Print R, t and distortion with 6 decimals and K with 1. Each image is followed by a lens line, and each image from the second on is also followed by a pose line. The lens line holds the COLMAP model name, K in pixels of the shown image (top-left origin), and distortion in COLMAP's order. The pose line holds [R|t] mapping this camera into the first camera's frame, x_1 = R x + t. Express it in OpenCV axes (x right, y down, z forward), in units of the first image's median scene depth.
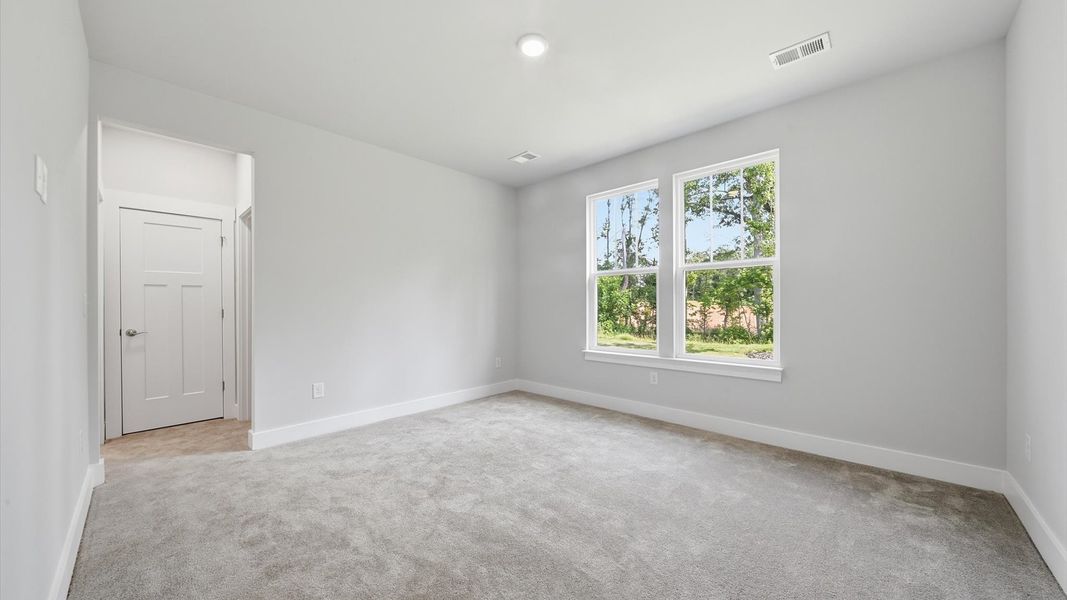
lens RADIAL K [[380.0, 0, 533.7], [0, 380.0, 305.5], [0, 0, 1]] dist [-0.000550, -0.000204]
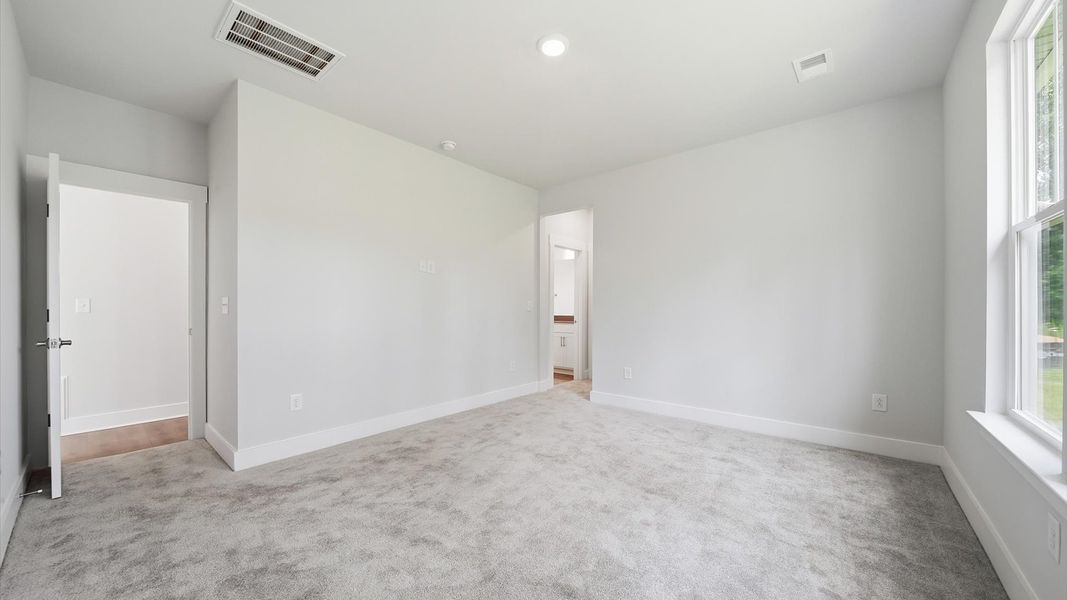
lens RADIAL K [[380.0, 0, 533.4], [0, 380.0, 303.8], [0, 0, 1]] dist [-0.000550, -0.000204]
pose [[0.047023, -0.007137, -0.998868, 0.653025], [-0.001015, 0.999974, -0.007192, 0.001999], [0.998893, 0.001352, 0.047015, 0.595713]]
